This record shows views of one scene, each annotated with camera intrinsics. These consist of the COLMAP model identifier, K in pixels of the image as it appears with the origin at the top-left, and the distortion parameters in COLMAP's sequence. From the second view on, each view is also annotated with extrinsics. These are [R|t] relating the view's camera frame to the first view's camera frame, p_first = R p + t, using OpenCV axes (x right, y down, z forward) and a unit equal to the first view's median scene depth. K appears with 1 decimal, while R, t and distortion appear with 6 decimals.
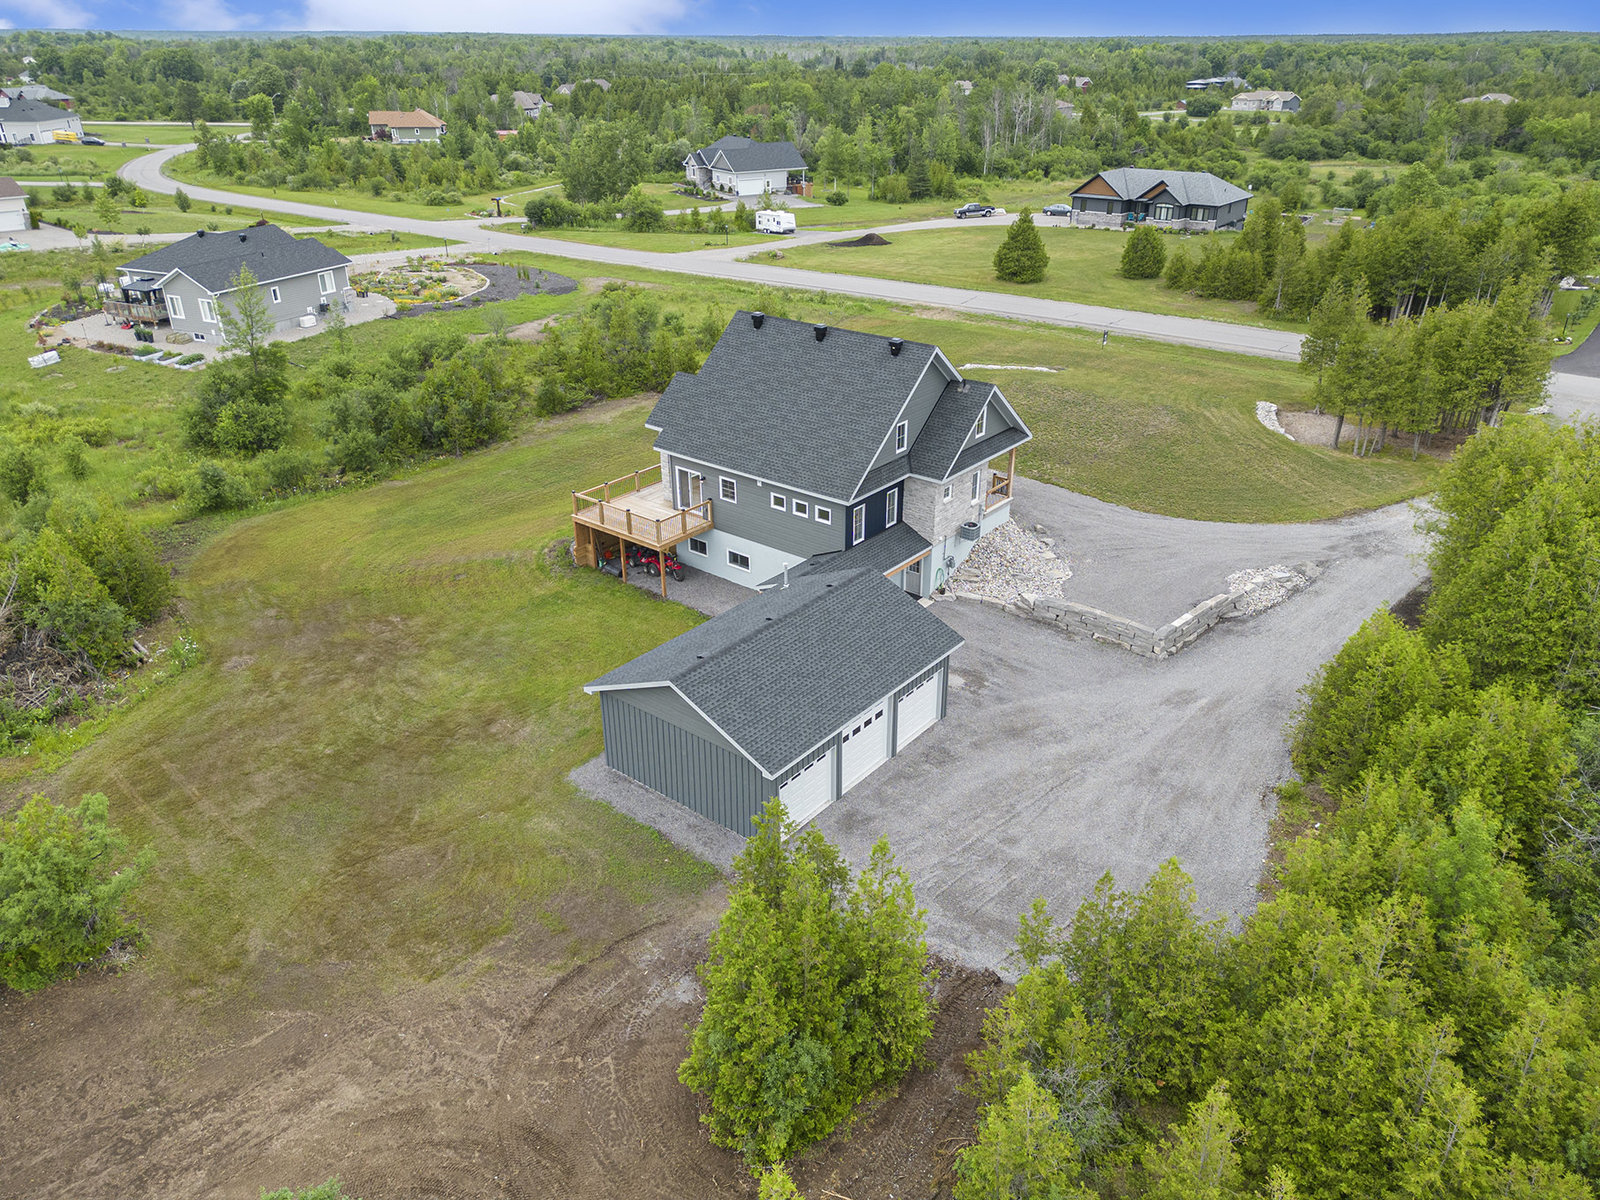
lens RADIAL K [[1133.0, 0, 796.7], [0, 1133.0, 598.6], [0, 0, 1]] dist [0.061714, -0.022089]
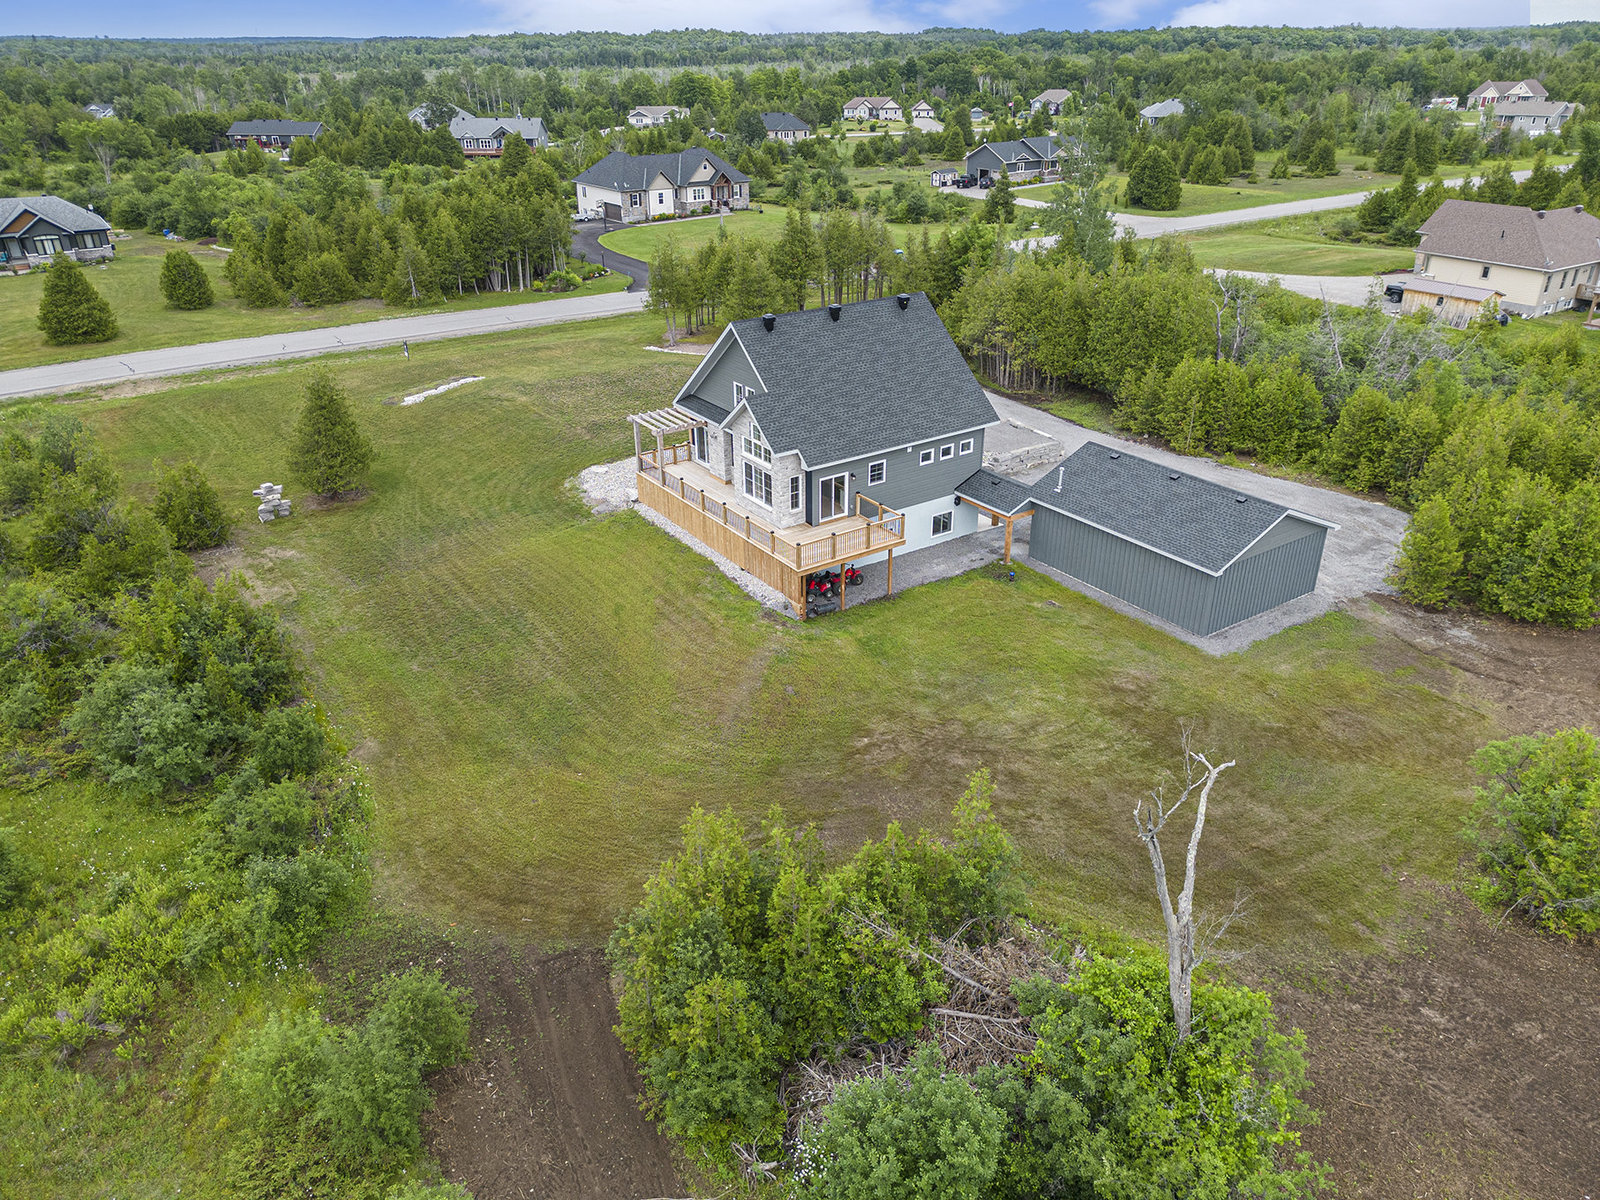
lens RADIAL K [[1133.0, 0, 802.2], [0, 1133.0, 600.8], [0, 0, 1]] dist [0.061714, -0.022089]
pose [[0.275221, -0.418502, 0.865511, -1.146028], [0.427091, 0.859788, 0.279926, -0.352087], [-0.861305, 0.292611, 0.415370, 0.749783]]
